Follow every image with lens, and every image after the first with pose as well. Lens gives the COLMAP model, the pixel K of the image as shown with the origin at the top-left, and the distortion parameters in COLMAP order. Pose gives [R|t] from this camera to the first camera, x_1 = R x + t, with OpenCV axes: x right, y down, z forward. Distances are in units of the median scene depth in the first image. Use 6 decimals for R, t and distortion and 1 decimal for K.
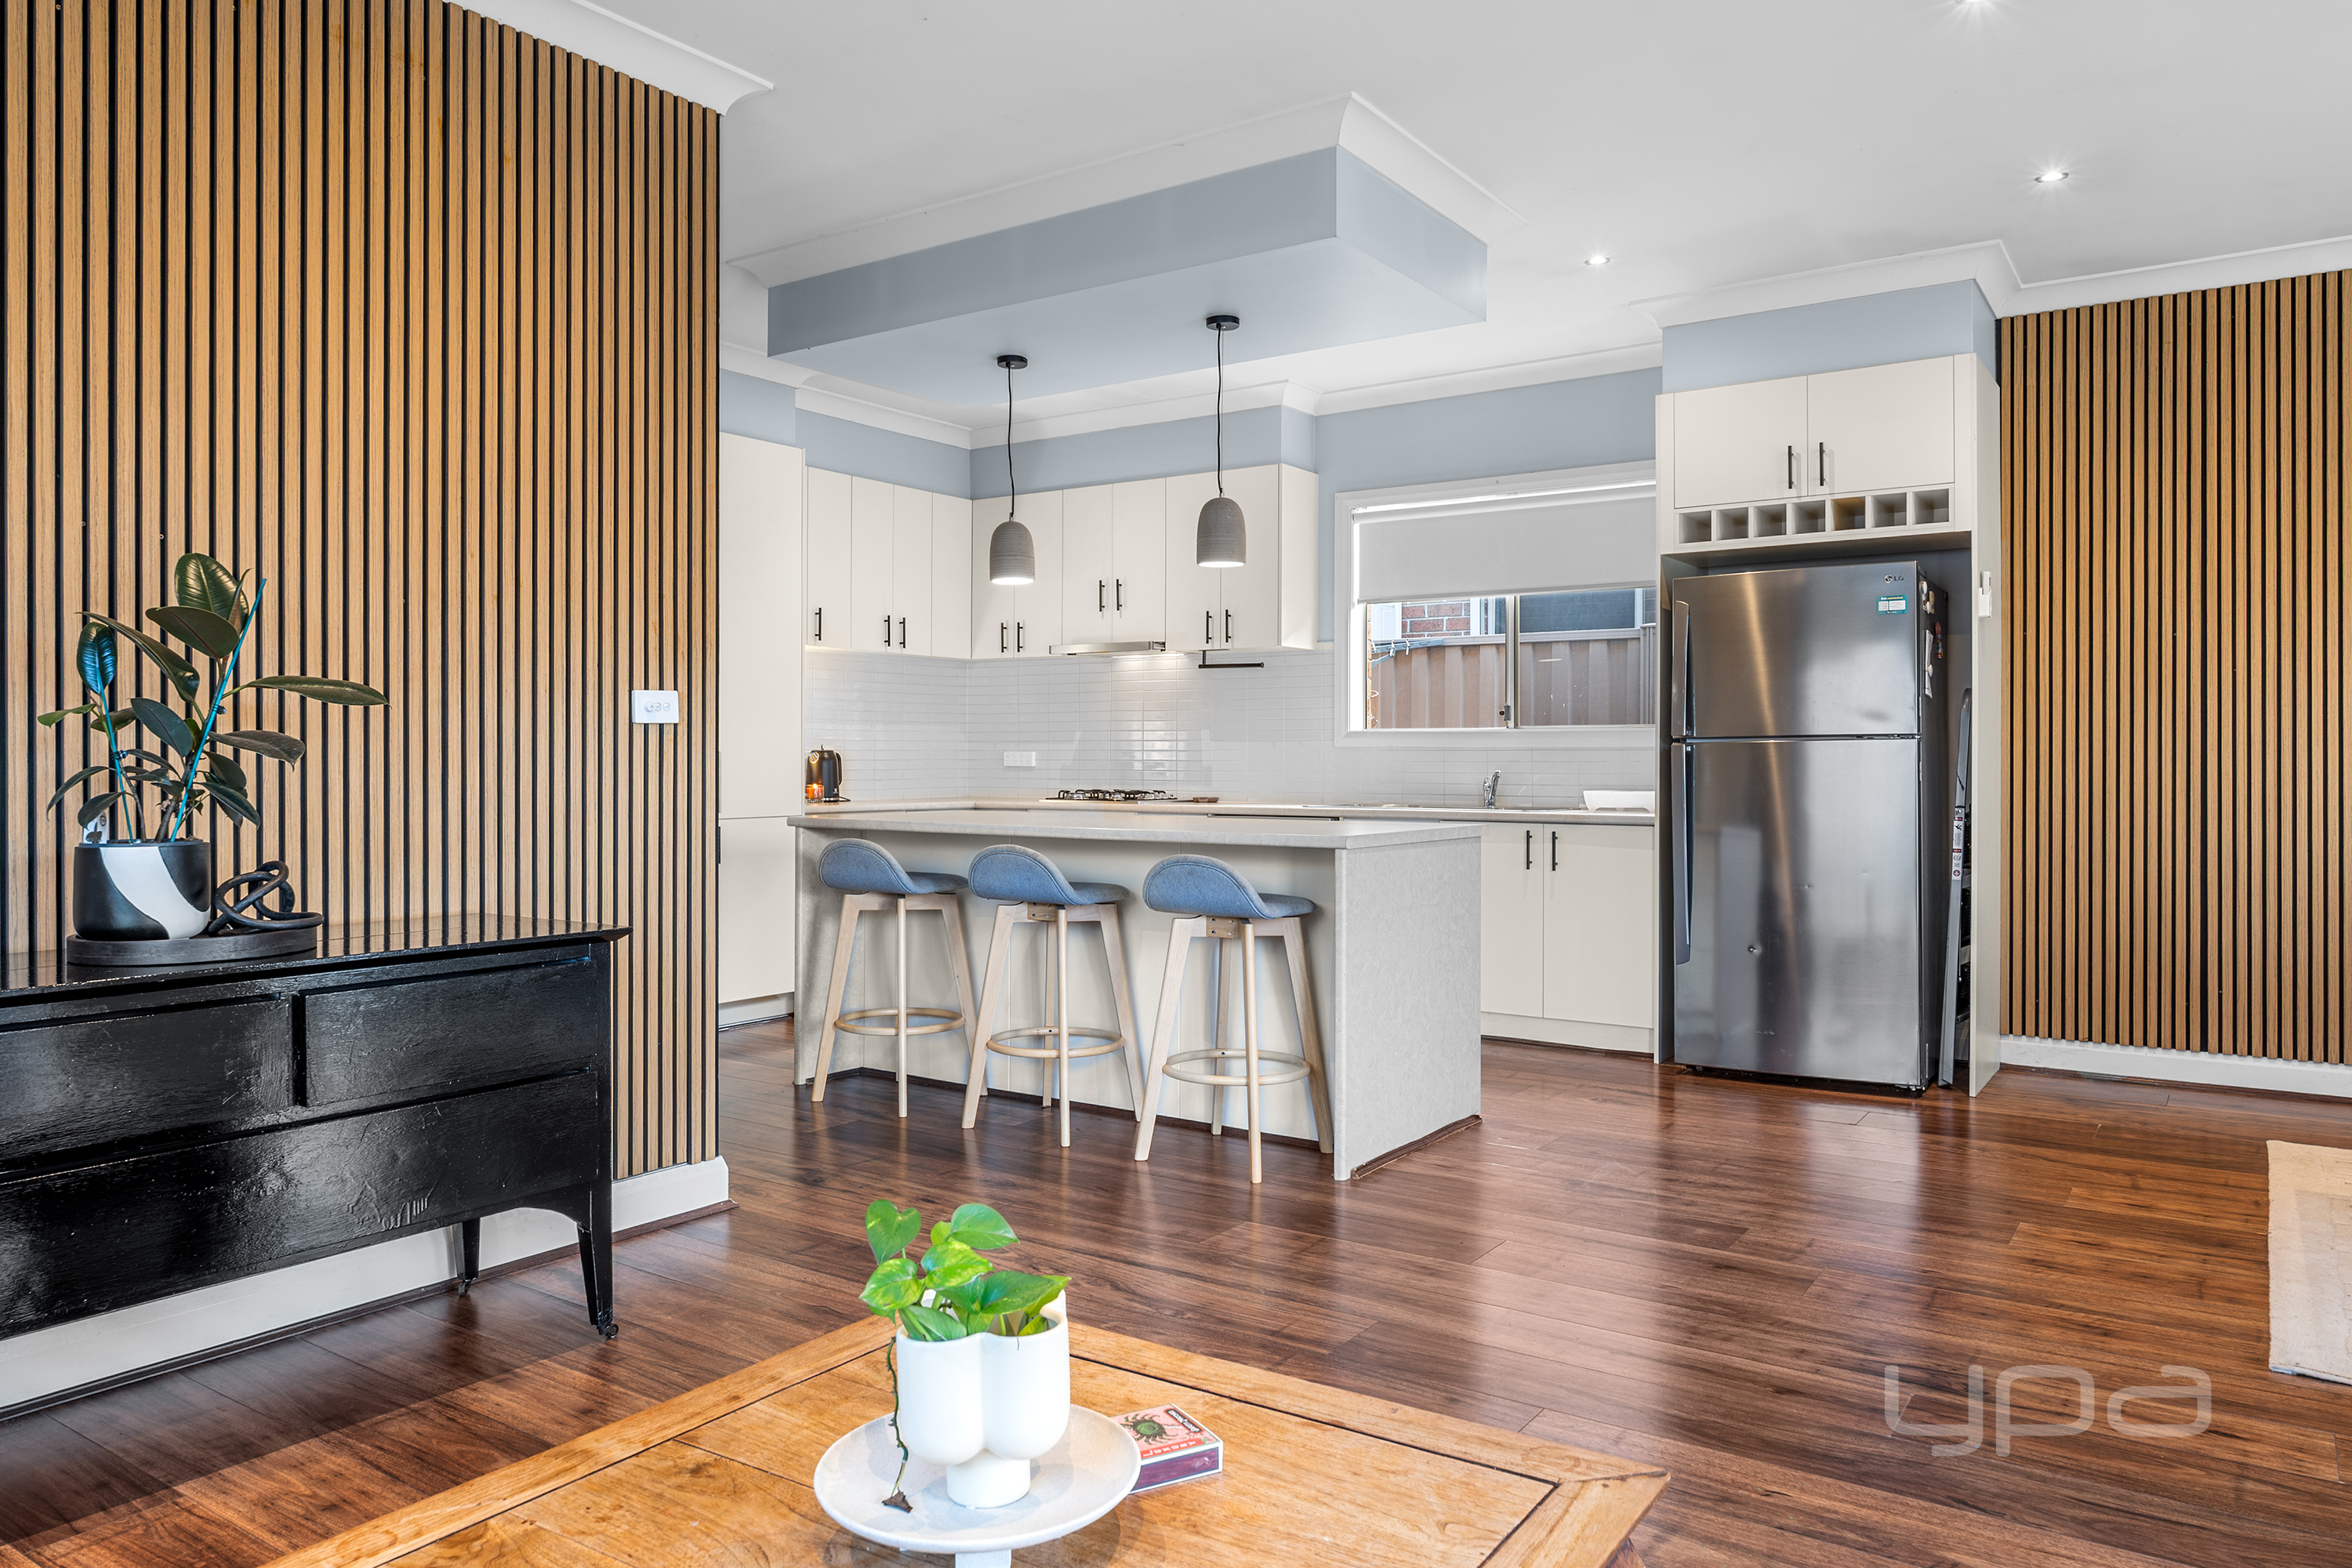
lens RADIAL K [[1570.0, 0, 1176.7], [0, 1570.0, 750.8], [0, 0, 1]] dist [-0.002298, -0.001436]
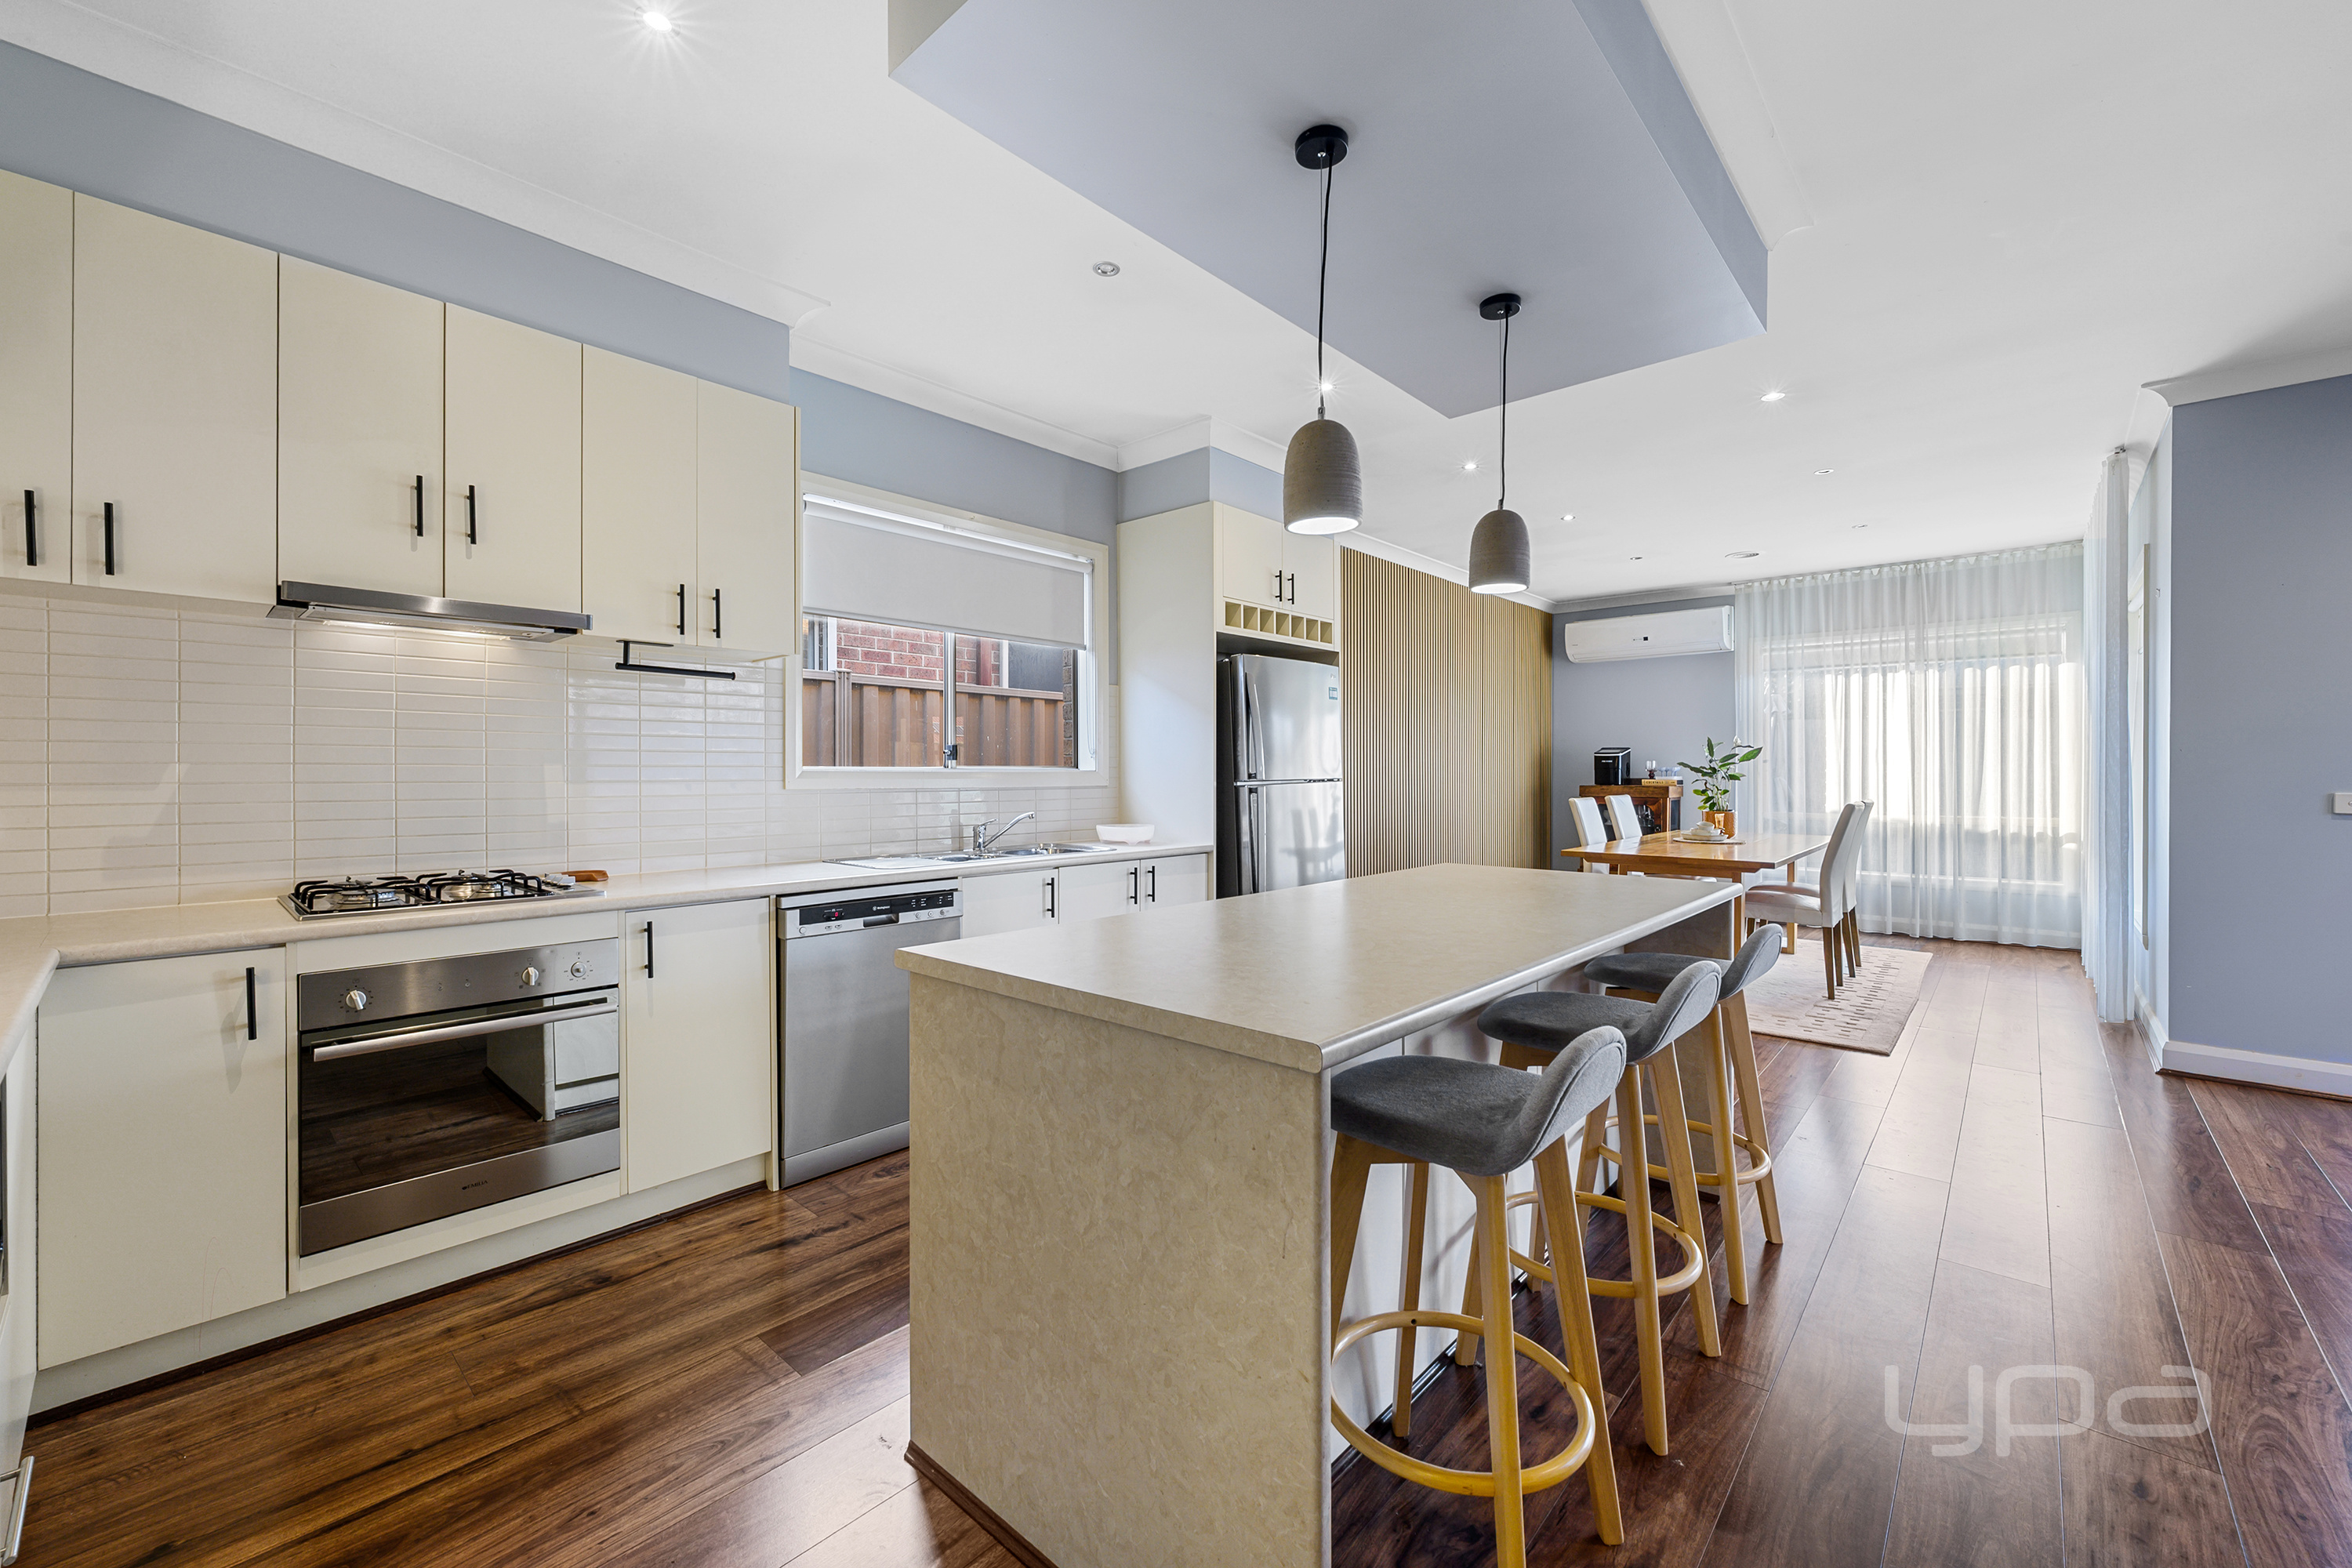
lens RADIAL K [[934.0, 0, 1176.7], [0, 934.0, 777.6], [0, 0, 1]] dist [-0.002126, 0.000297]
pose [[0.136981, -0.008543, 0.990537, -0.584776], [-0.005016, 0.999944, 0.009318, -0.023965], [-0.990561, -0.006245, 0.136930, 1.298312]]
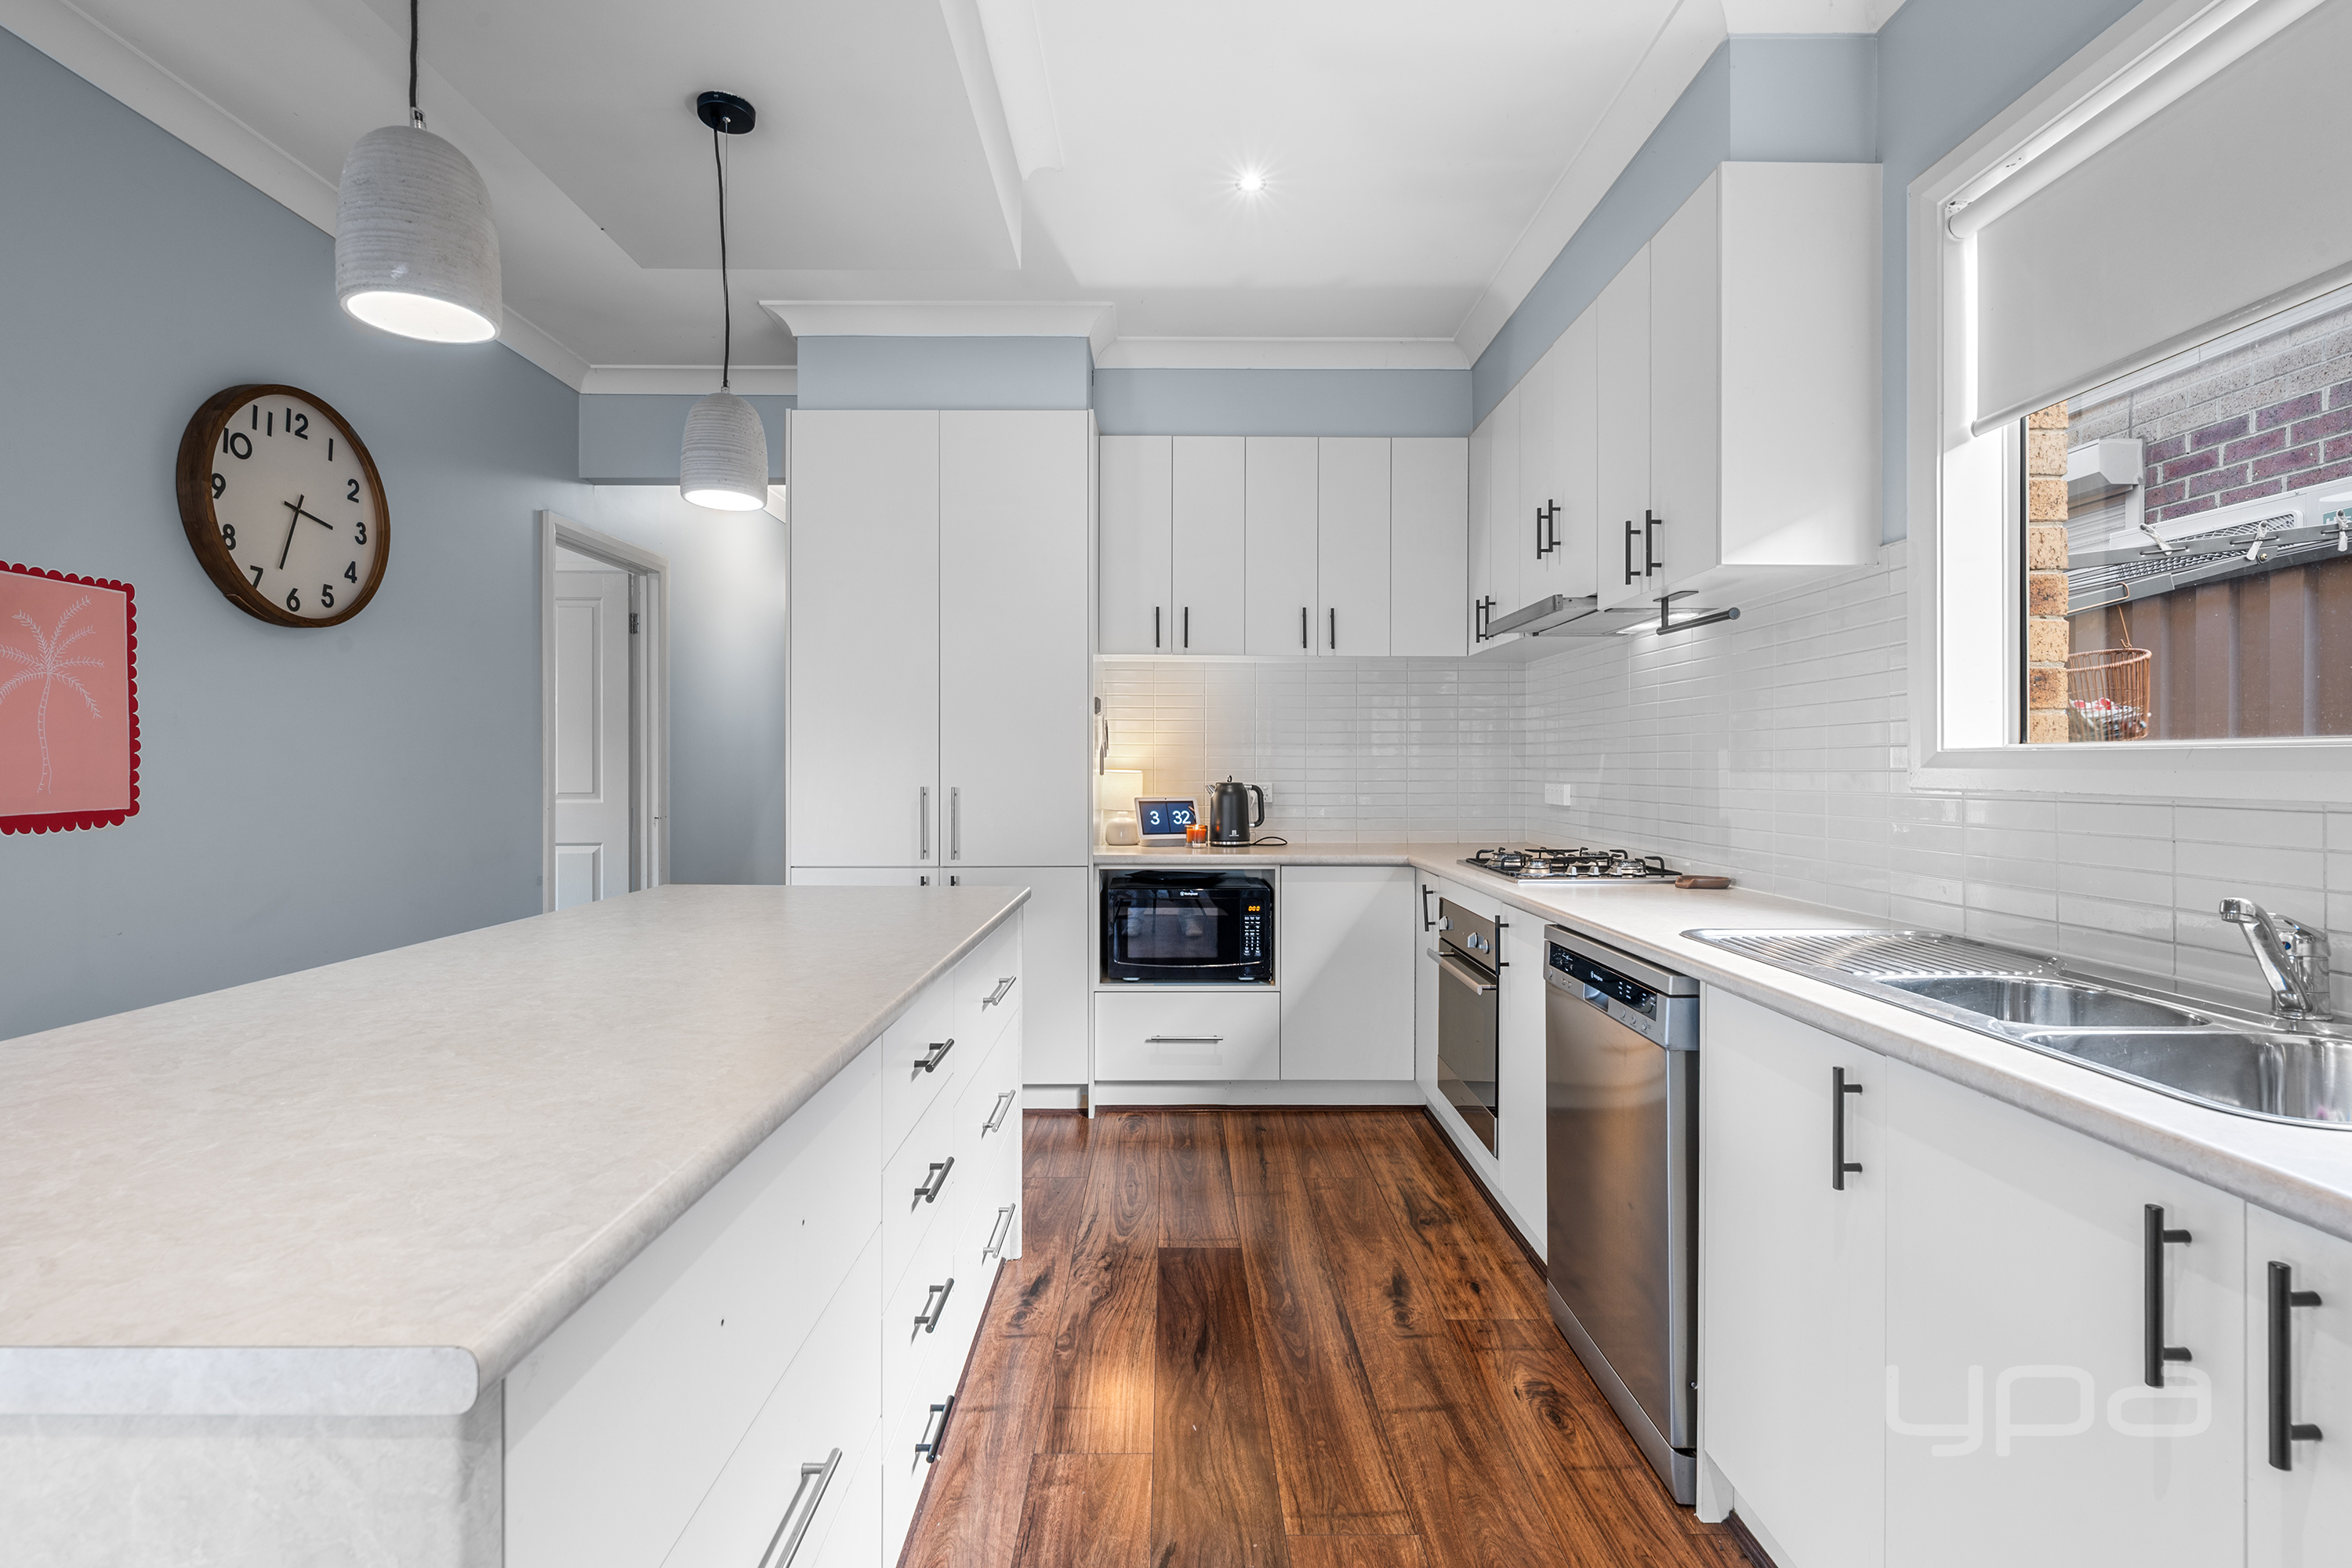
lens RADIAL K [[1085.7, 0, 1173.0], [0, 1085.7, 760.6], [0, 0, 1]] dist [-0.002537, -0.000256]
pose [[0.571601, -0.006769, -0.820504, 0.395751], [0.005650, 0.999975, -0.004314, -0.016923], [0.820512, -0.002170, 0.571625, 1.173034]]
